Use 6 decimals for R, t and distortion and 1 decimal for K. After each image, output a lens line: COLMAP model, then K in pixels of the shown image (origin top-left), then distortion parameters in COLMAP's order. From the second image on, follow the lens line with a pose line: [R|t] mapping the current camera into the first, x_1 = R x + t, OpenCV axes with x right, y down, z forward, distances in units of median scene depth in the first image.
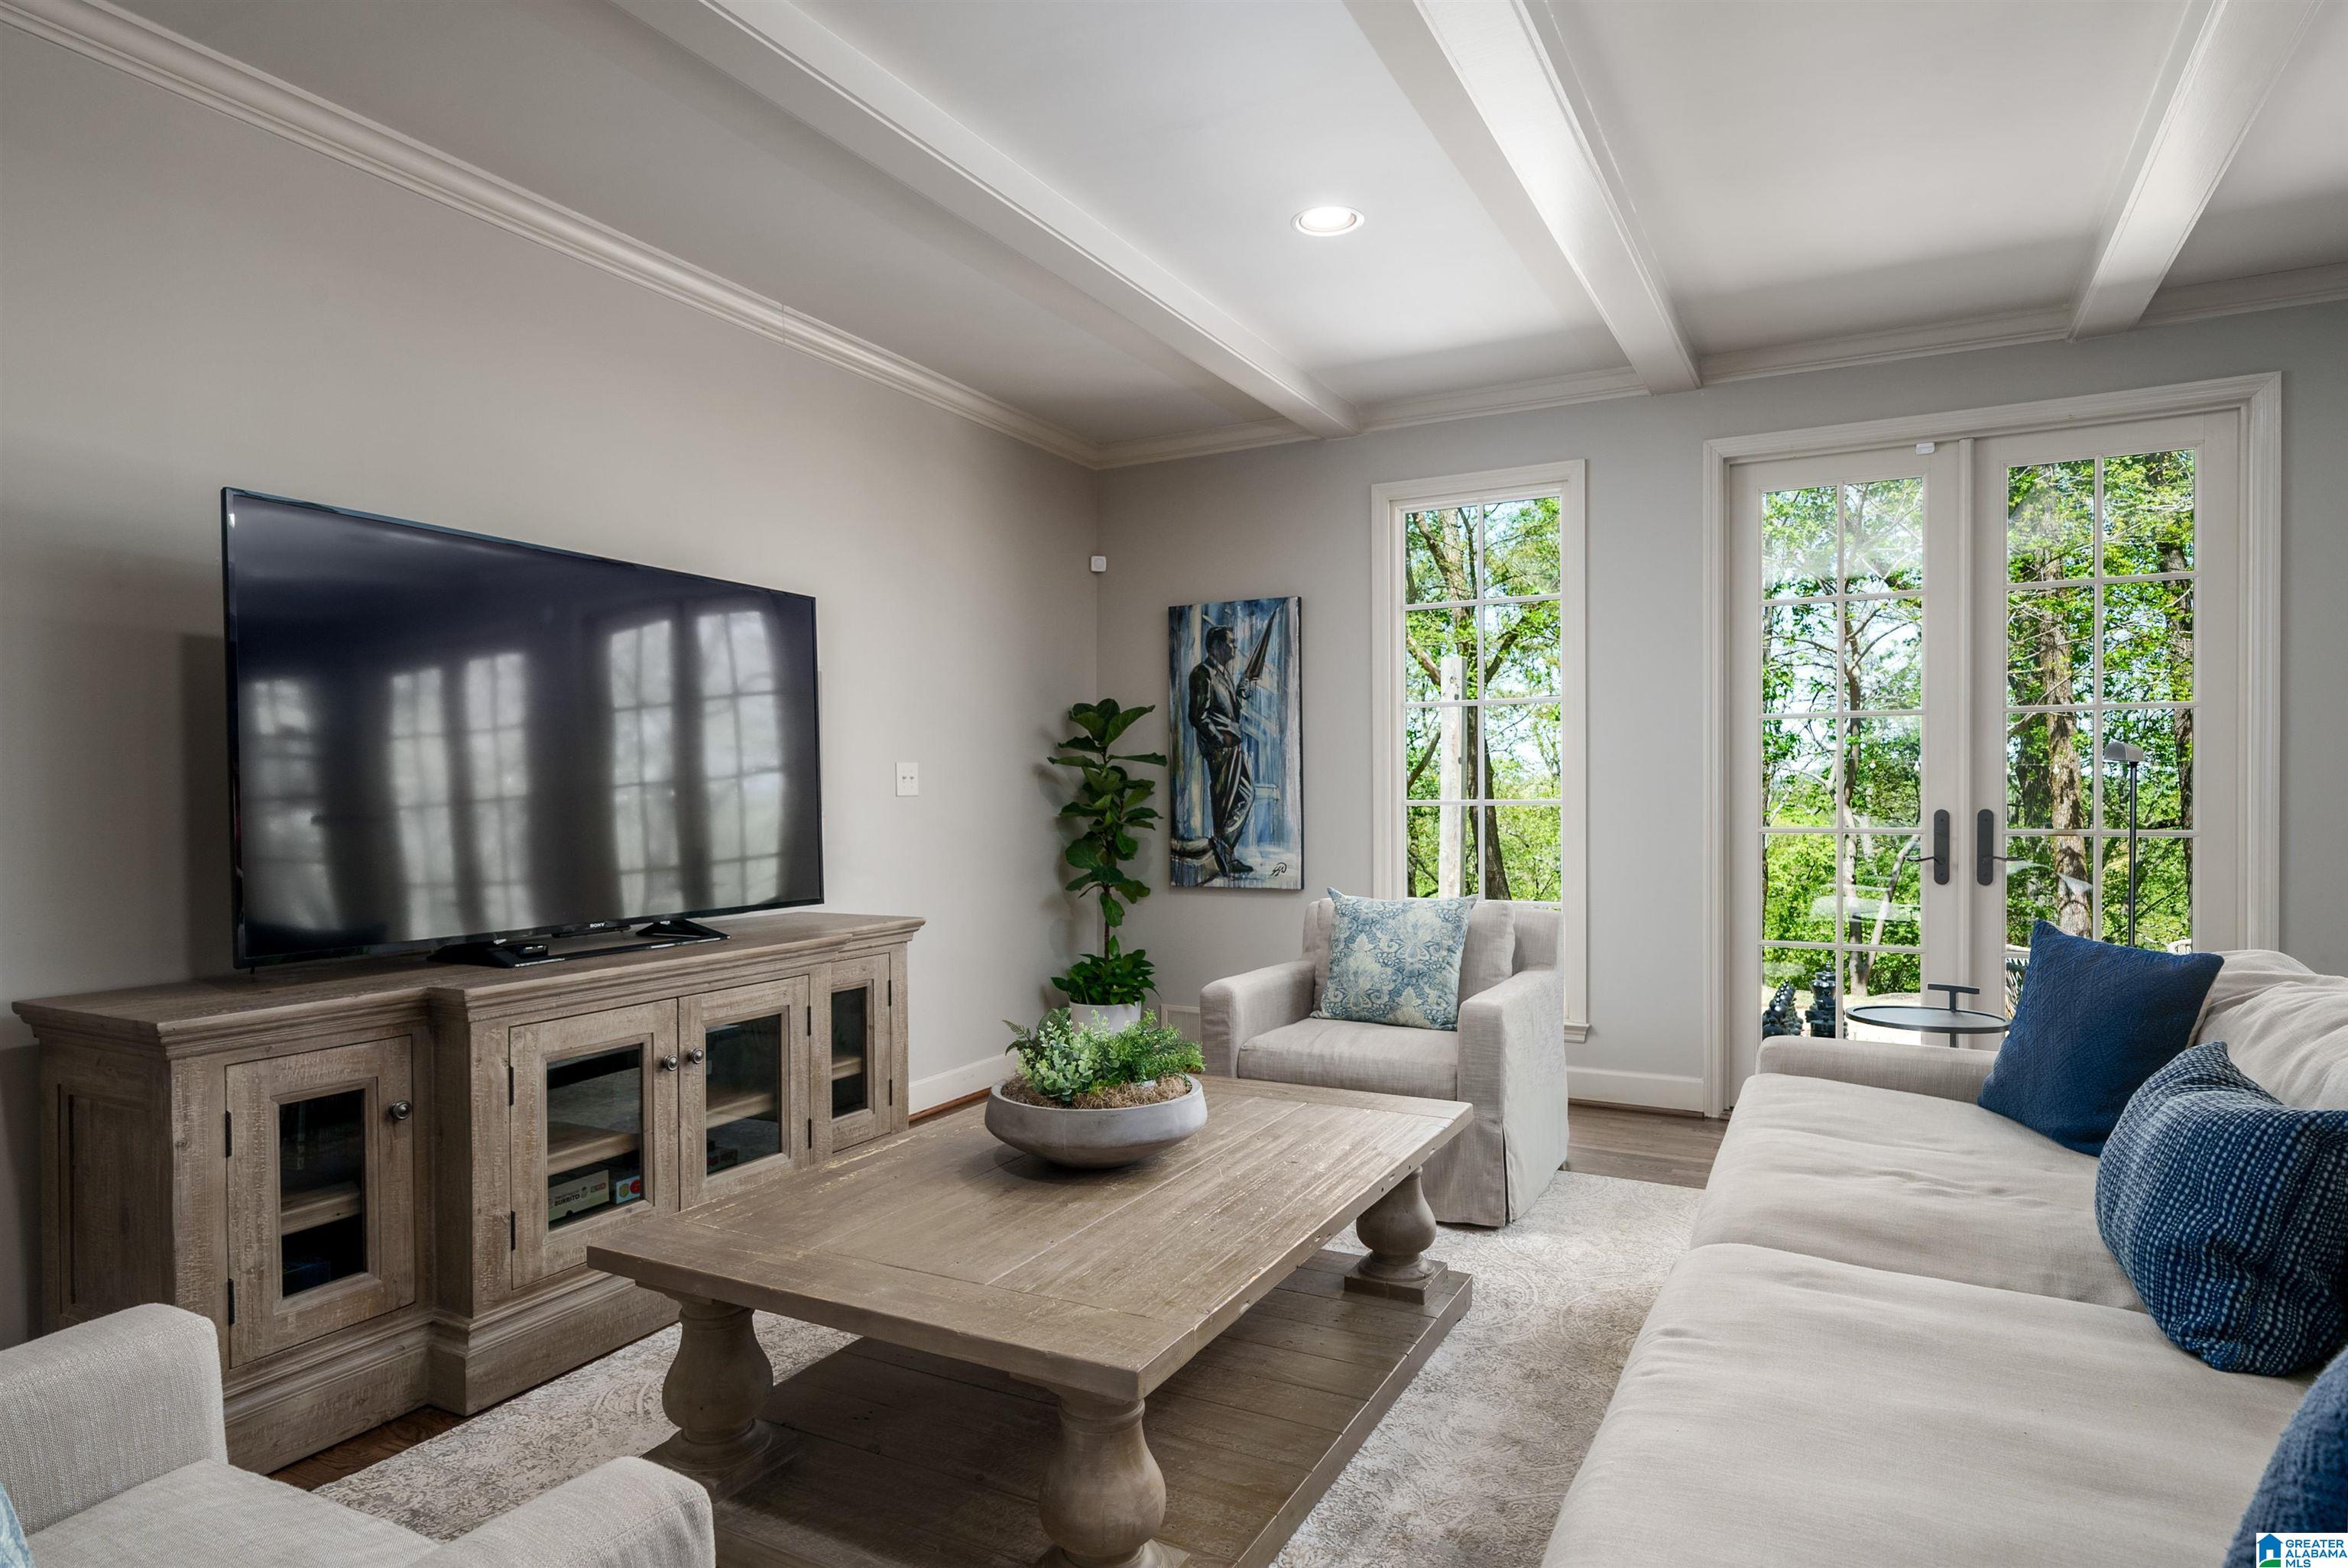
lens RADIAL K [[1314.6, 0, 1177.0], [0, 1314.6, 787.6], [0, 0, 1]] dist [-0.000760, 0.000124]
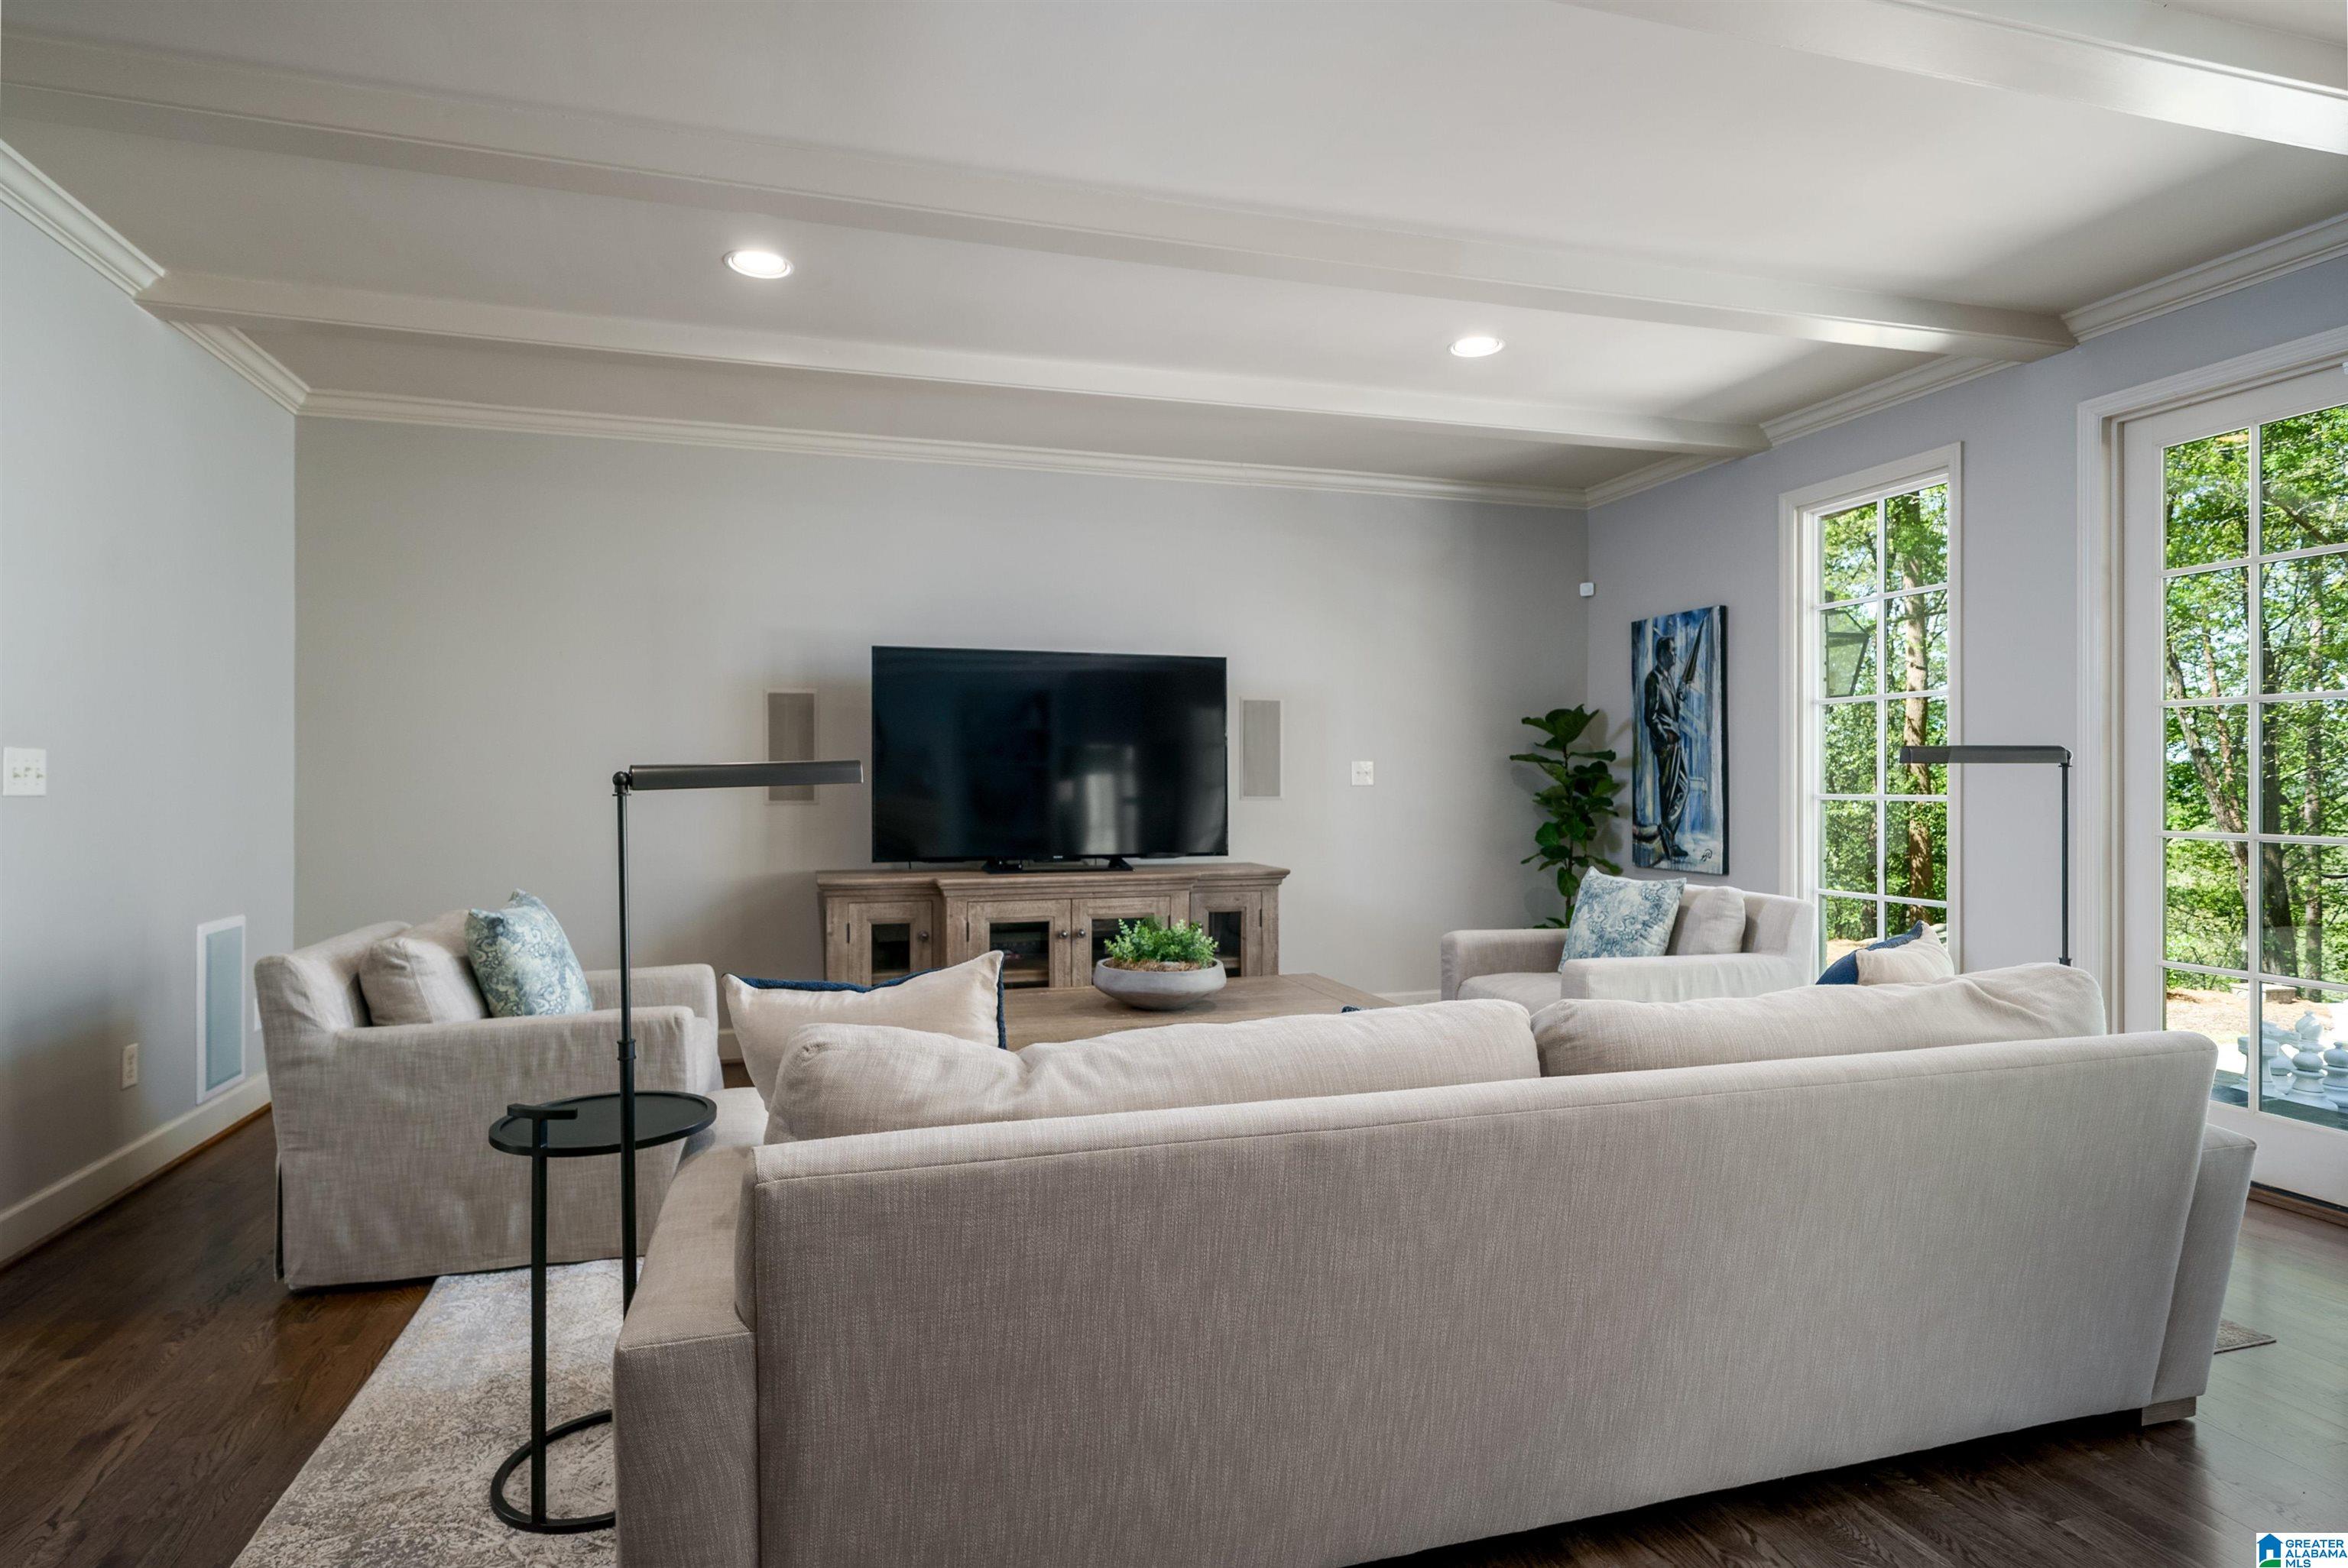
lens RADIAL K [[1245.6, 0, 1171.2], [0, 1245.6, 782.2], [0, 0, 1]] dist [0.001045, -0.000453]
pose [[0.694252, 0.007248, -0.719695, 0.511795], [-0.000133, 0.999951, 0.009942, -0.009036], [0.719732, -0.006807, 0.694219, -0.043863]]
